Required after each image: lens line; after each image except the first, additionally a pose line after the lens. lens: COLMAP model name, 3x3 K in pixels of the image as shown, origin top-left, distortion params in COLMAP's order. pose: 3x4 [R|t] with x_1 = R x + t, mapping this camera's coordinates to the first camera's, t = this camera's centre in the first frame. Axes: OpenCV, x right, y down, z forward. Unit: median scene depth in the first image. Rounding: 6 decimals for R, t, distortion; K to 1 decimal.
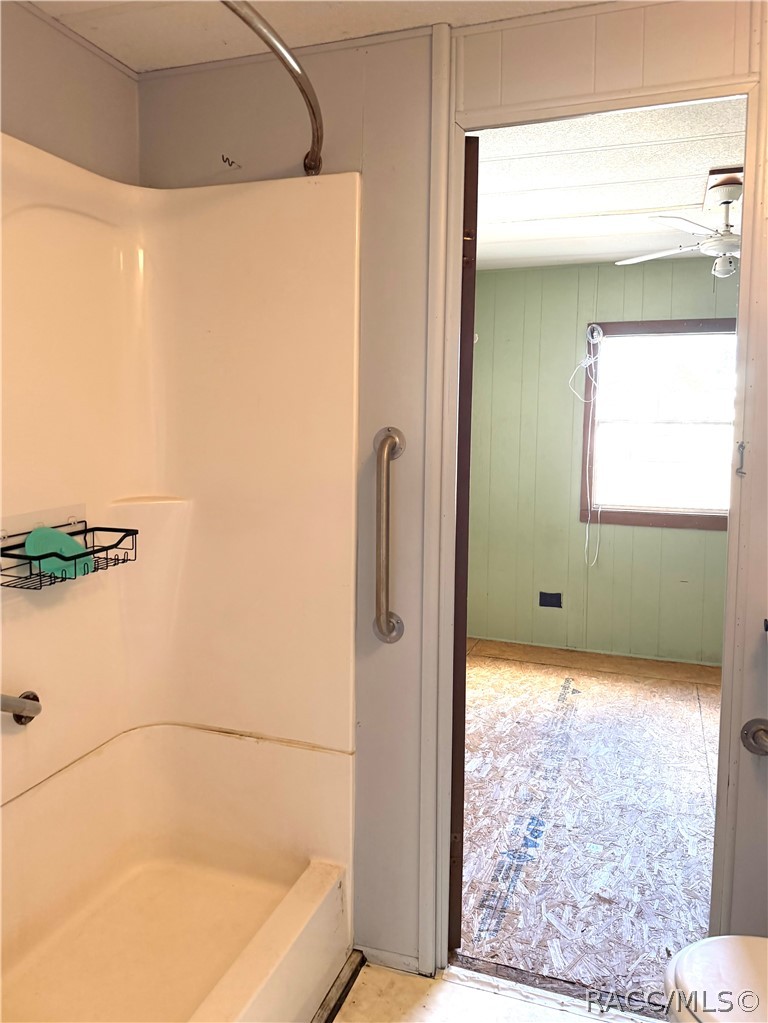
lens RADIAL K [[752.2, 0, 381.3], [0, 752.2, 475.8], [0, 0, 1]] dist [0.084047, -0.115095]
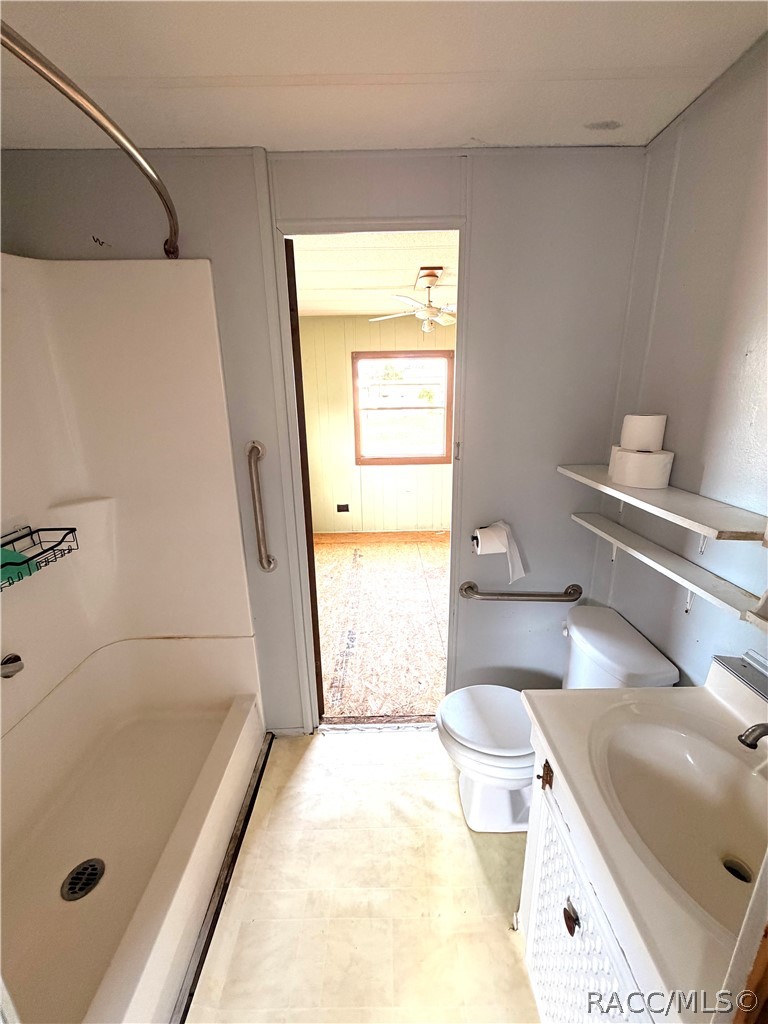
lens RADIAL K [[408.2, 0, 384.0], [0, 408.2, 512.0], [0, 0, 1]] dist [-0.000778, -0.000034]
pose [[0.935866, -0.123504, 0.330004, -0.029846], [0.054430, 0.975990, 0.210906, -0.076242], [-0.348128, -0.179417, 0.920118, 0.101346]]
